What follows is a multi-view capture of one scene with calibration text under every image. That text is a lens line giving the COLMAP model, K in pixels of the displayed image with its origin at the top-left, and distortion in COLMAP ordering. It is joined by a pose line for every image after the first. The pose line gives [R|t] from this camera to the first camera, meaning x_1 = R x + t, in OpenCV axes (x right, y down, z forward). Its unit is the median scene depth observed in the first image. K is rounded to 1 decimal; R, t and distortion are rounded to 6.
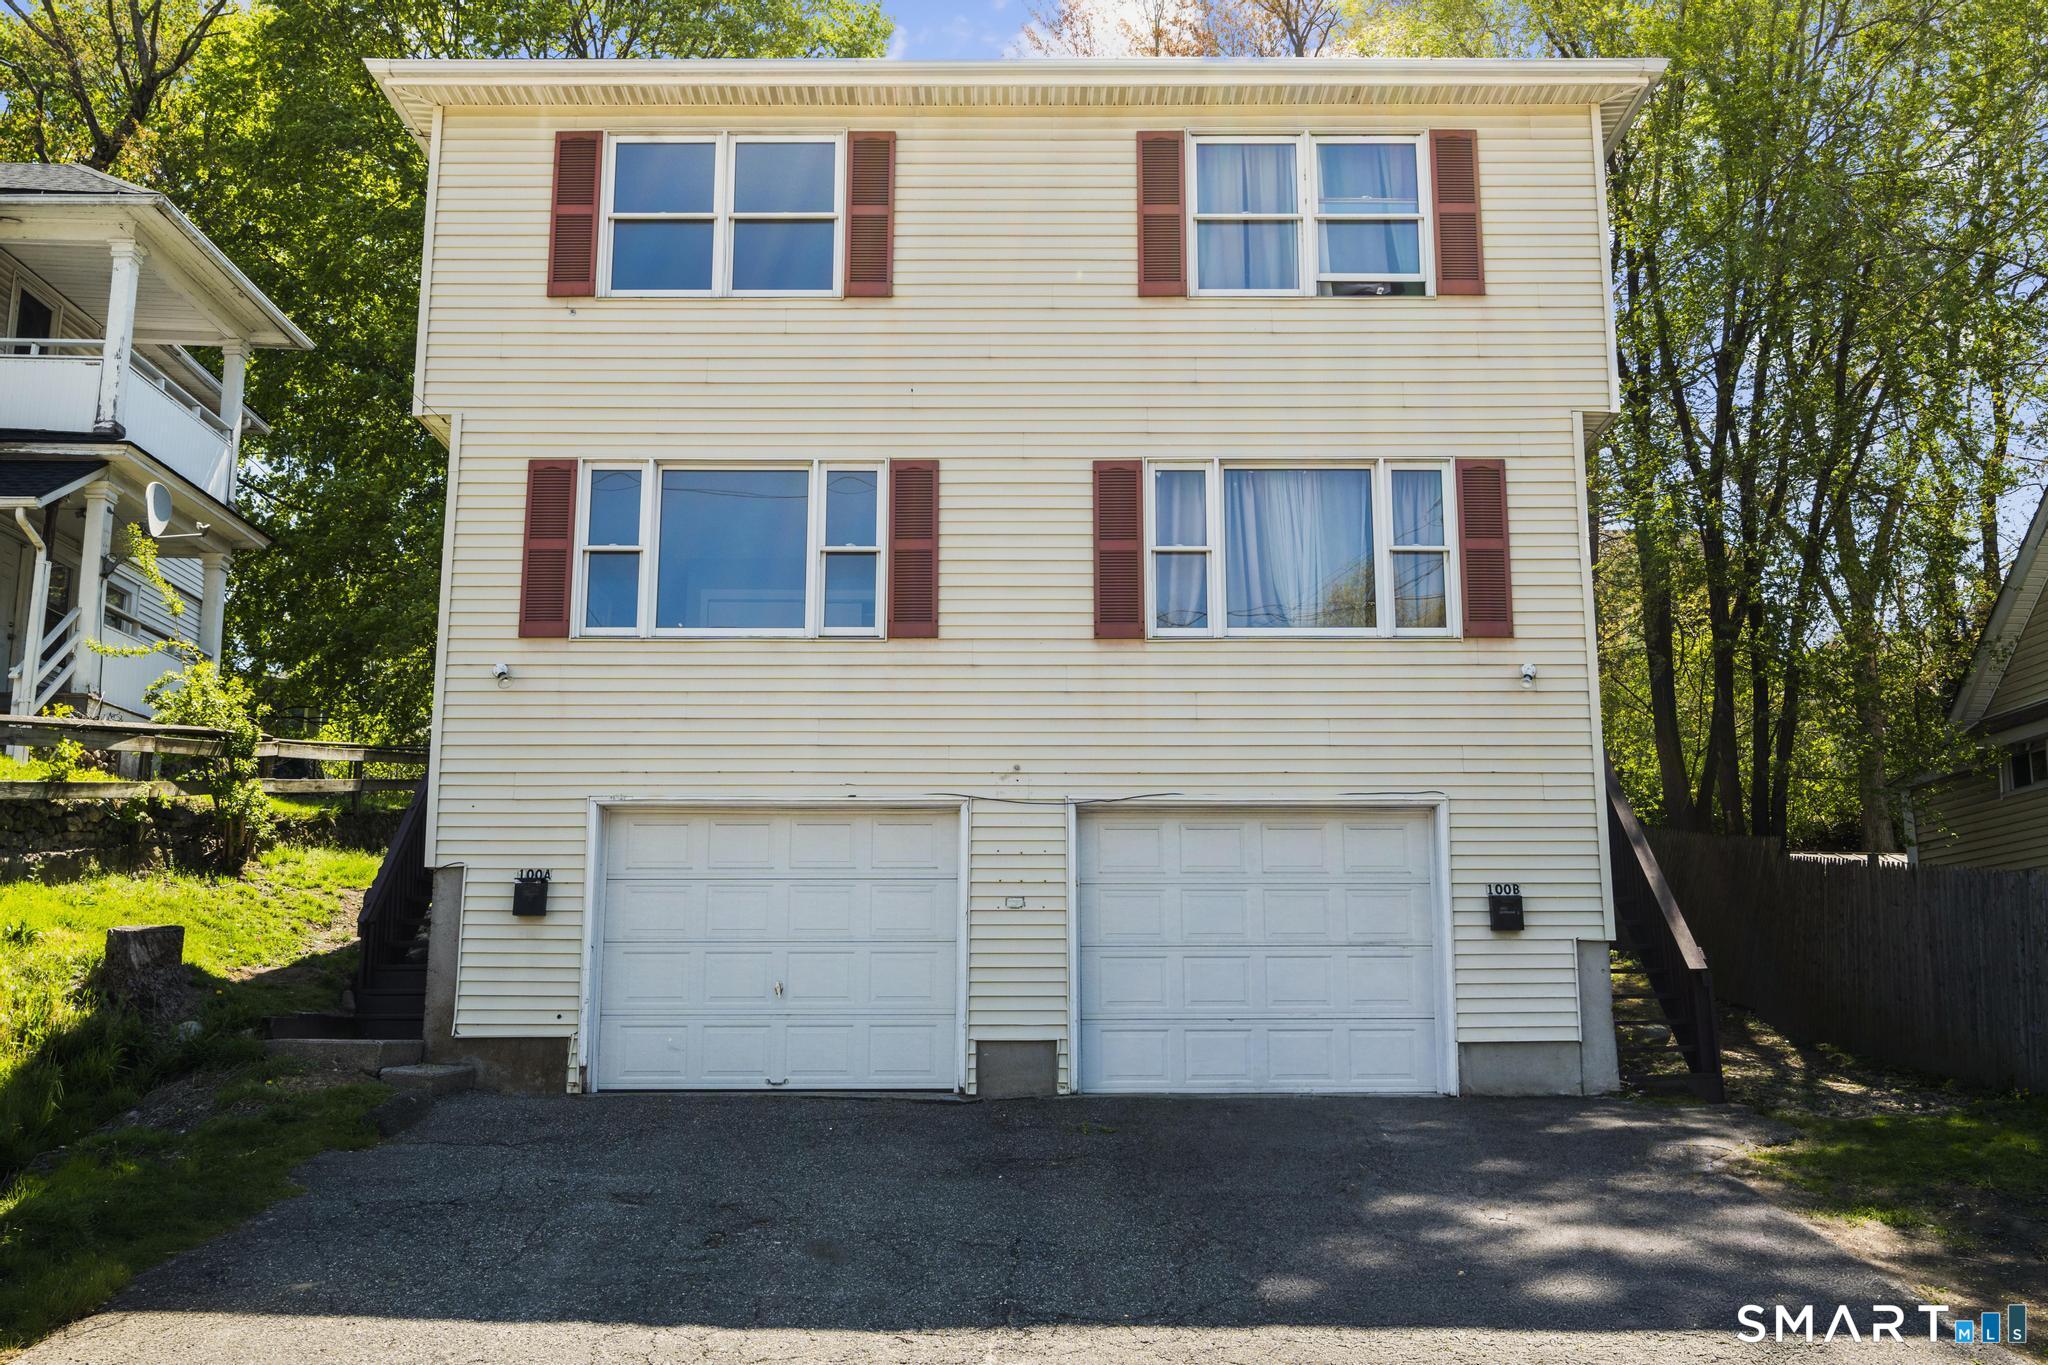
lens RADIAL K [[1861.6, 0, 1023.8], [0, 1861.6, 639.3], [0, 0, 1]] dist [0.012951, 0.008236]
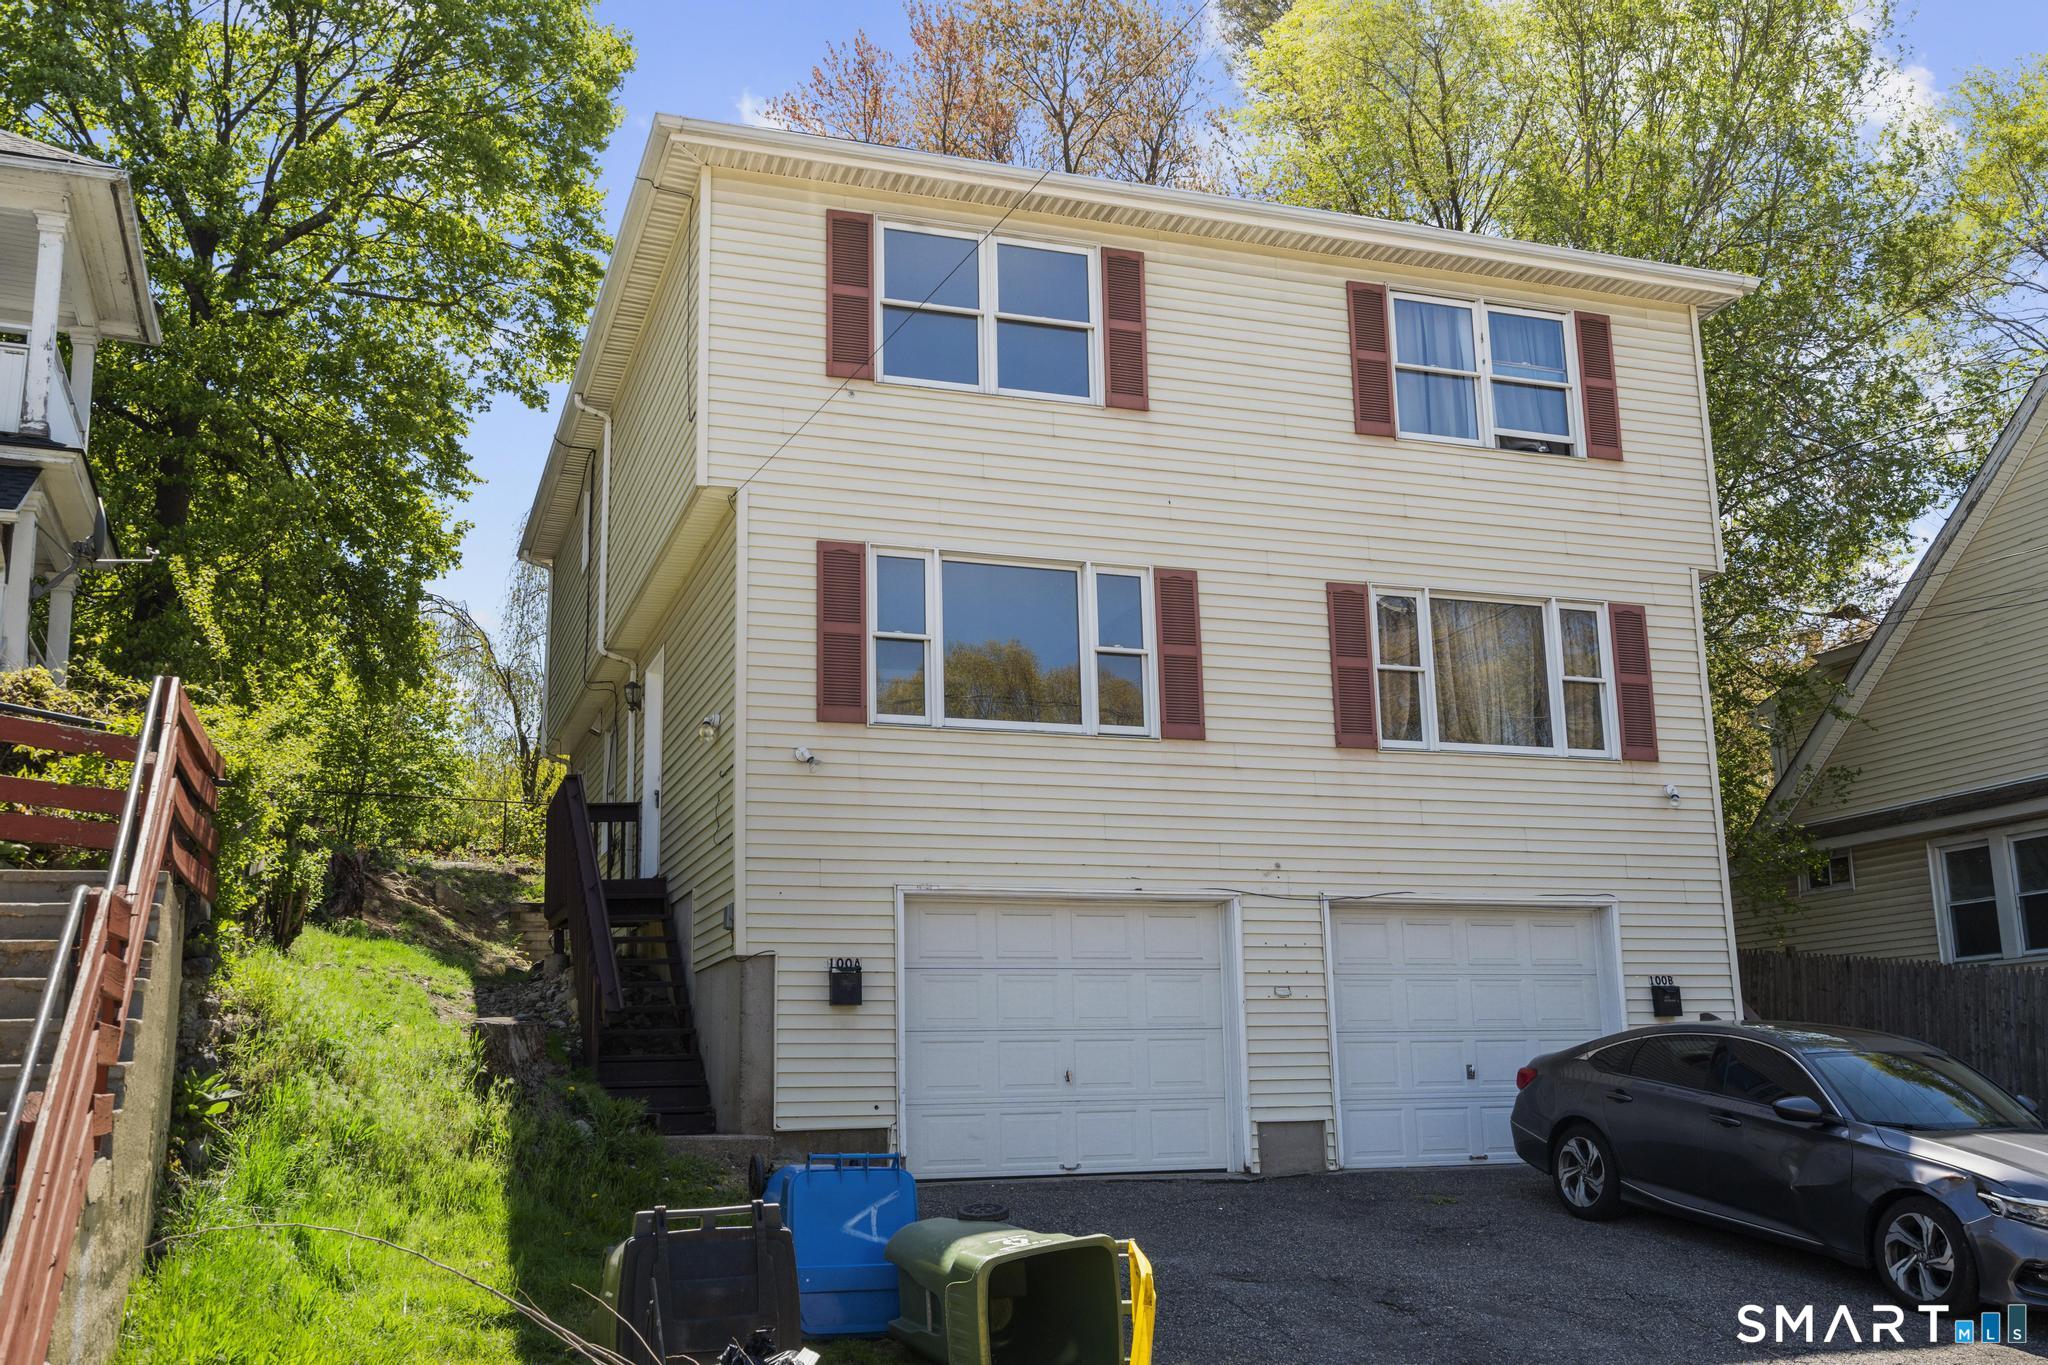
lens RADIAL K [[1930.0, 0, 1024.0], [0, 1930.0, 682.5], [0, 0, 1]] dist [0.009242, 0.002609]
pose [[0.940776, 0.053318, 0.334810, -0.501625], [-0.047482, 0.998544, -0.025596, -0.000580], [-0.335687, 0.008183, 0.941938, 0.004072]]
